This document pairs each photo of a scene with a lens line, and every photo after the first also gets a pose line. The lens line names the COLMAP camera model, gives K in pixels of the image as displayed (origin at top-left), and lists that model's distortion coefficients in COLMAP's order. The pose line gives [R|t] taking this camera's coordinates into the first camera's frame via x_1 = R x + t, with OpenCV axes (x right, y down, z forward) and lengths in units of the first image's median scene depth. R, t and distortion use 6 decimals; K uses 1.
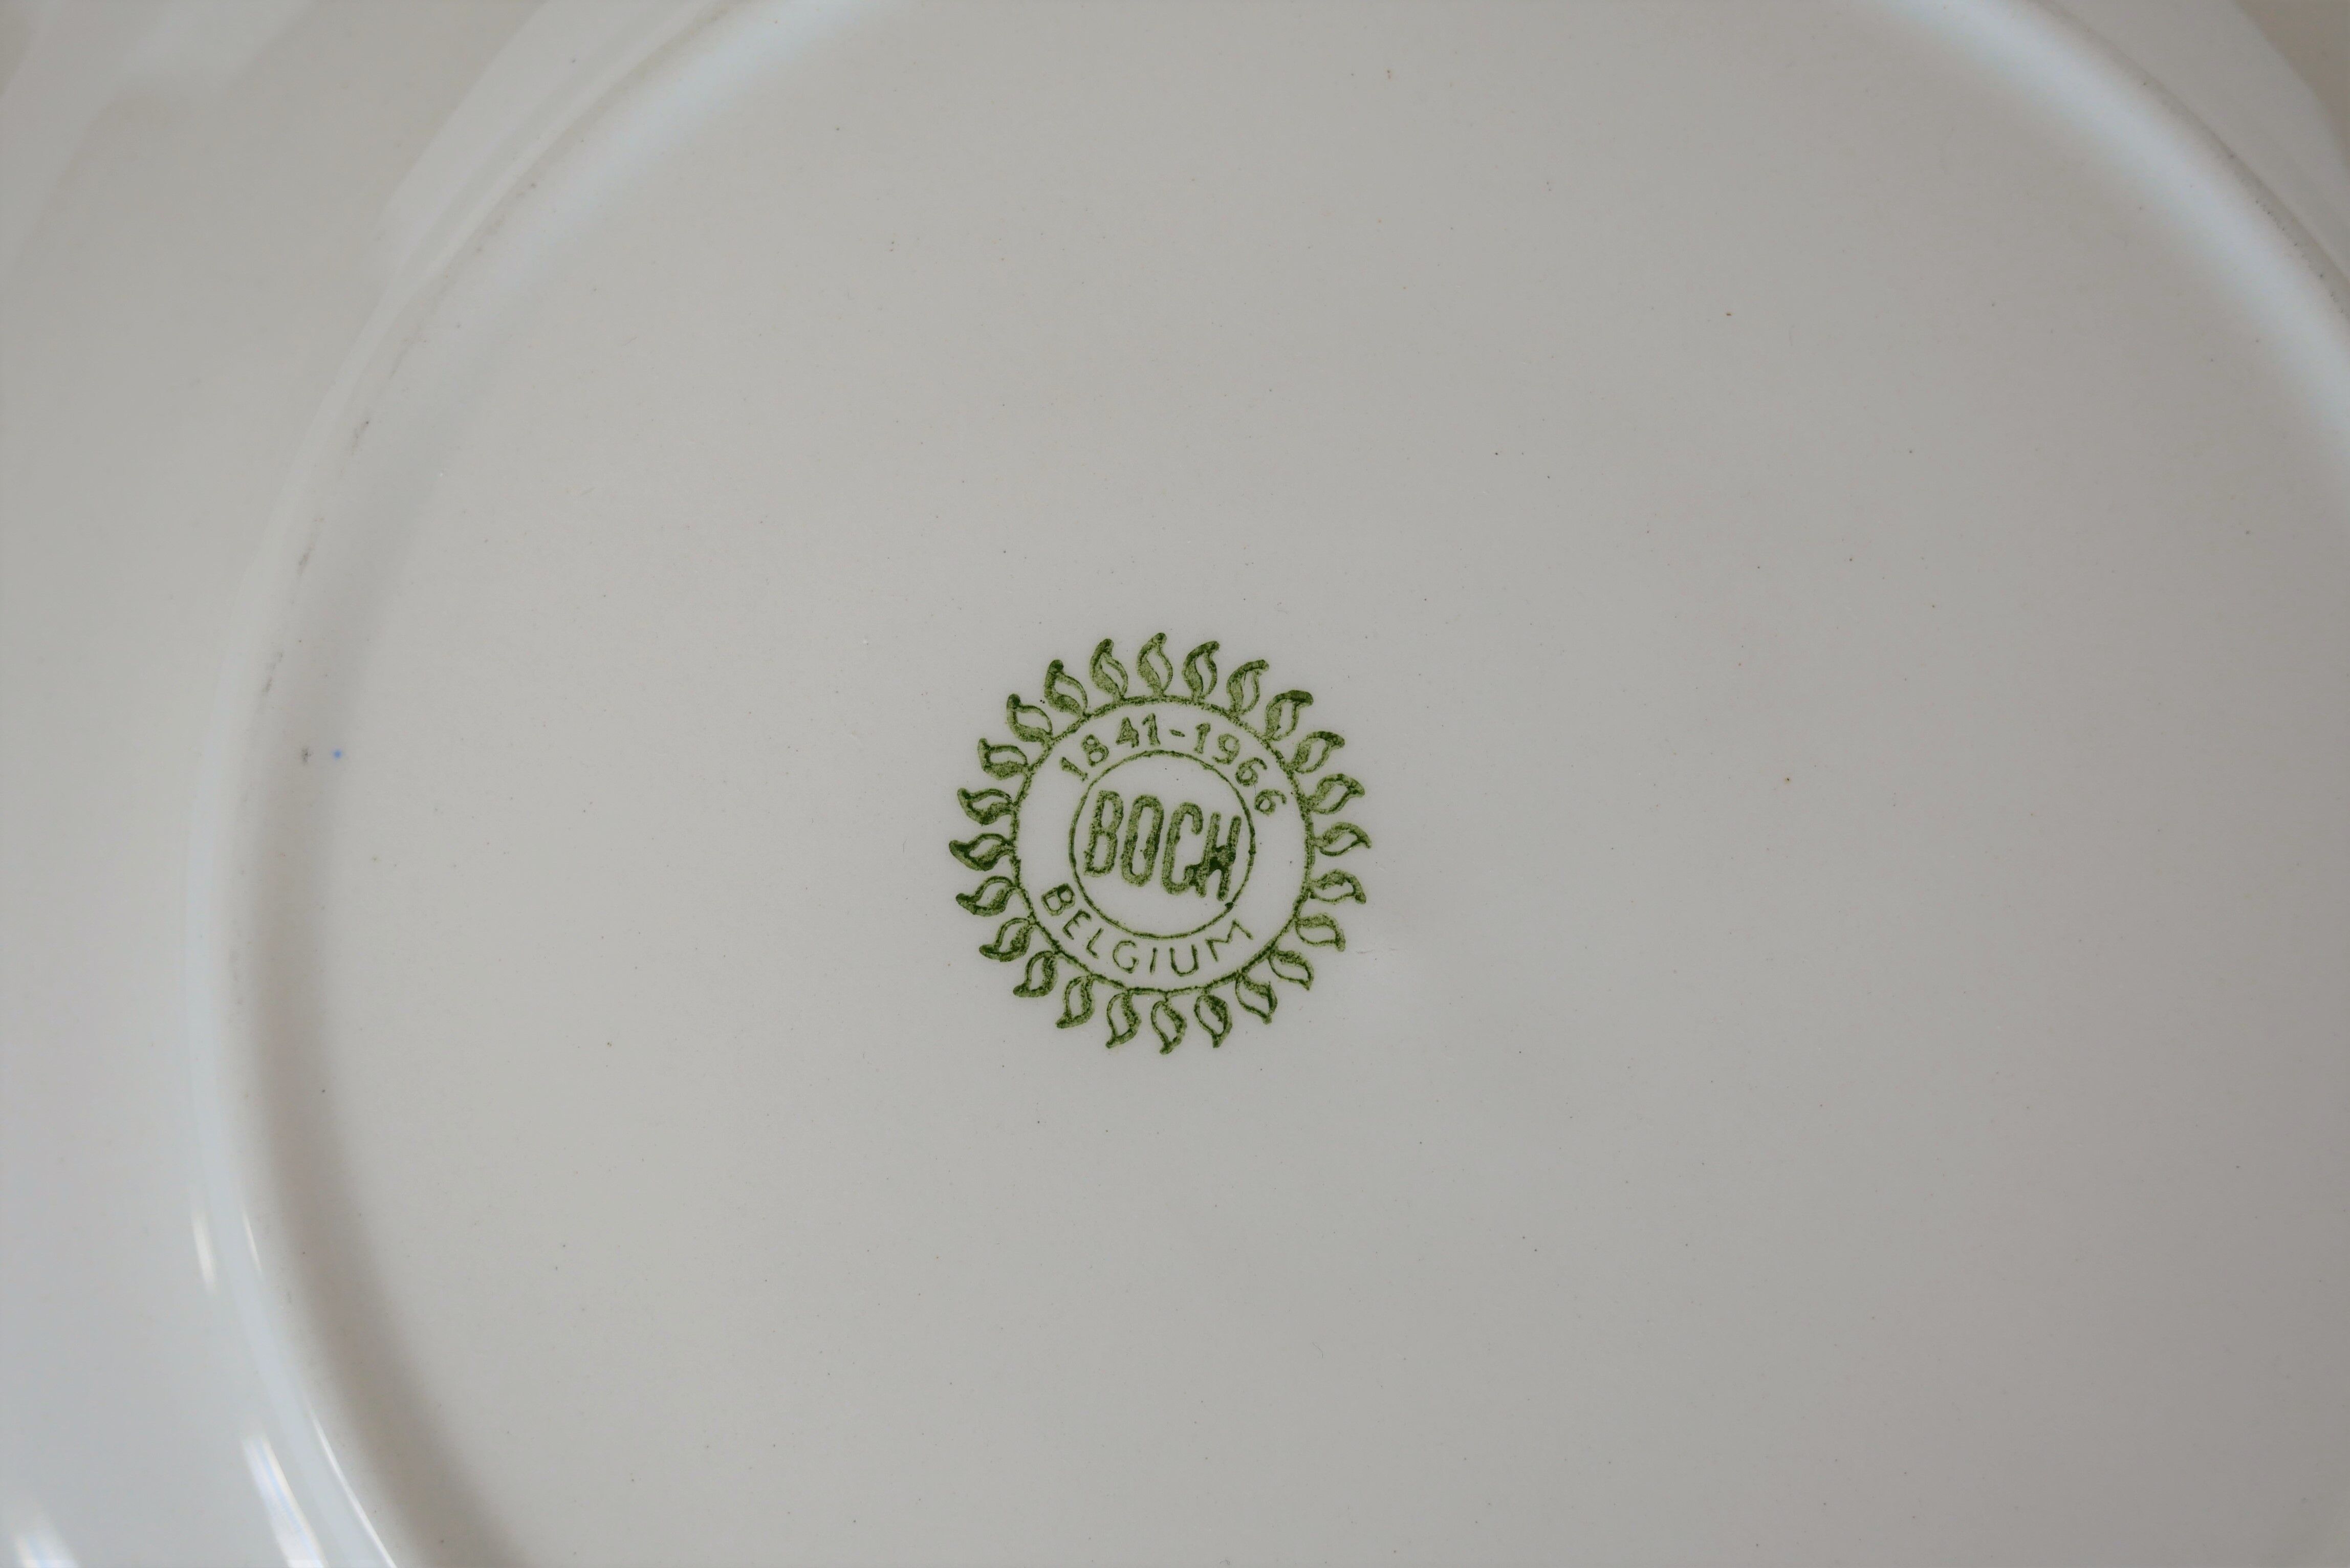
lens RADIAL K [[2642.9, 0, 1173.5], [0, 2642.9, 782.5], [0, 0, 1]] dist [-0.014150, 0.000000]
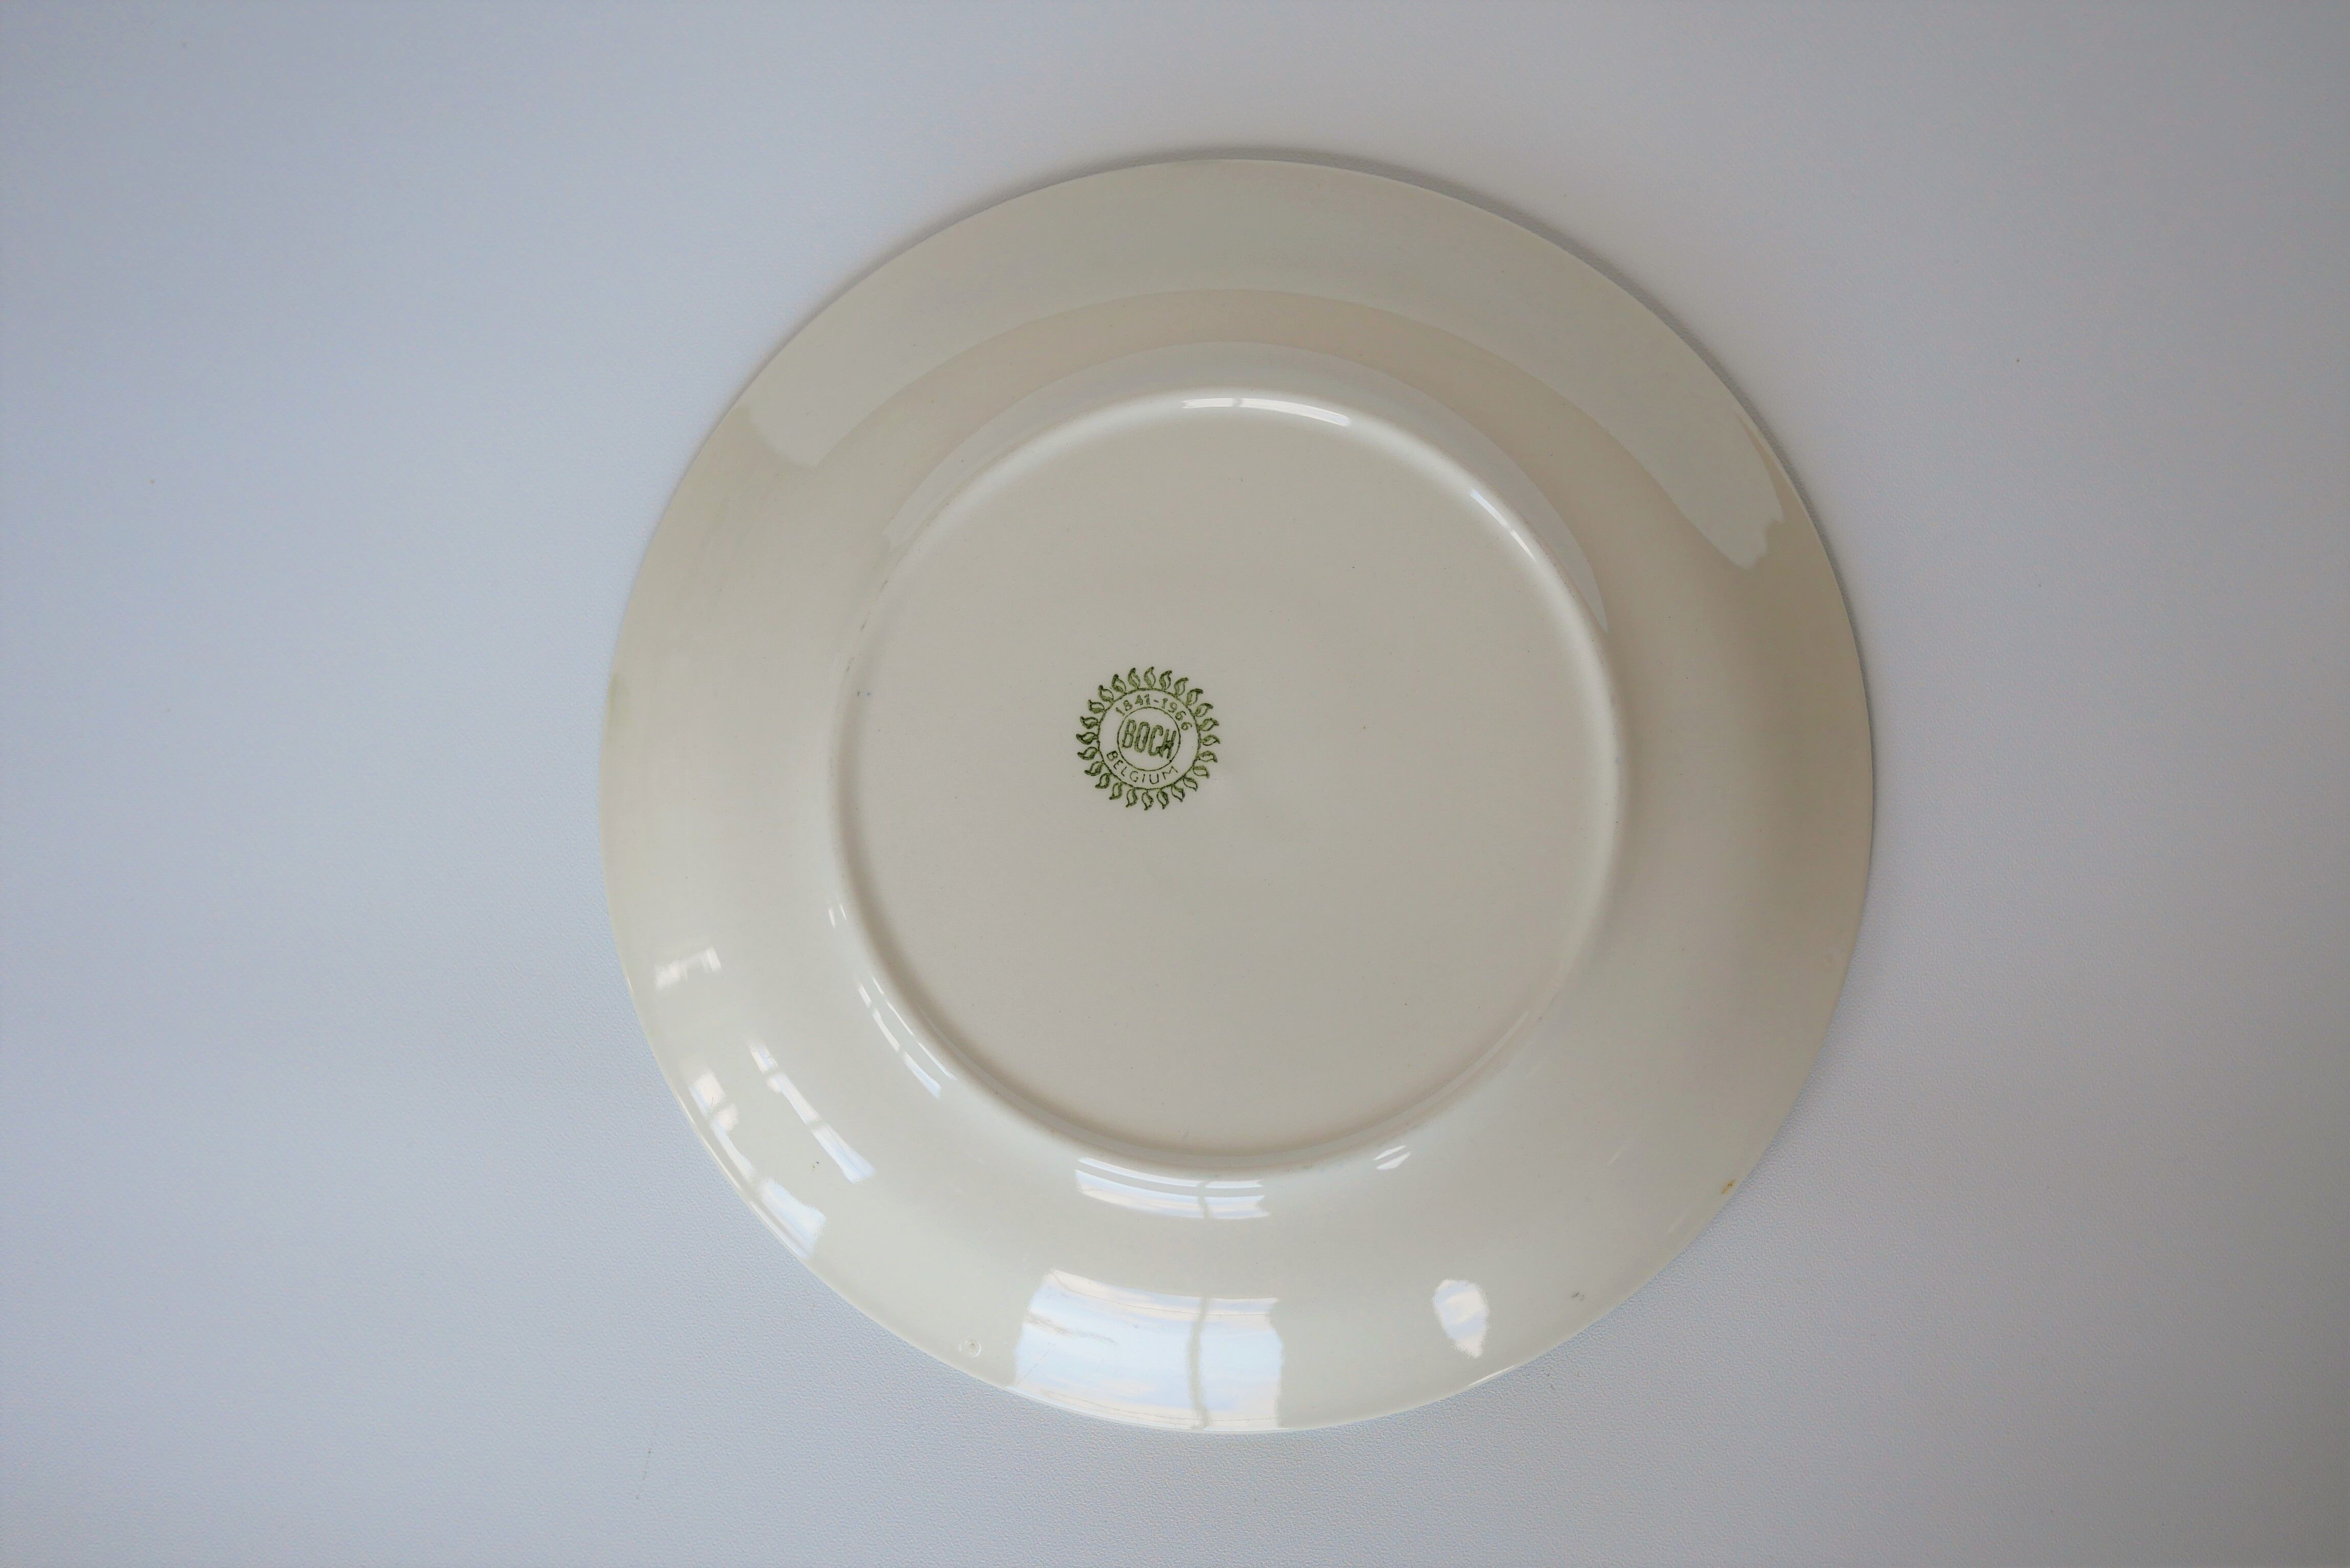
lens RADIAL K [[2642.9, 0, 1170.7], [0, 2642.9, 787.8], [0, 0, 1]] dist [-0.014150, 0.000000]
pose [[0.996930, 0.052633, -0.057968, 0.191643], [-0.055351, 0.997392, -0.046323, 0.210985], [0.055379, 0.049390, 0.997243, -1.903550]]
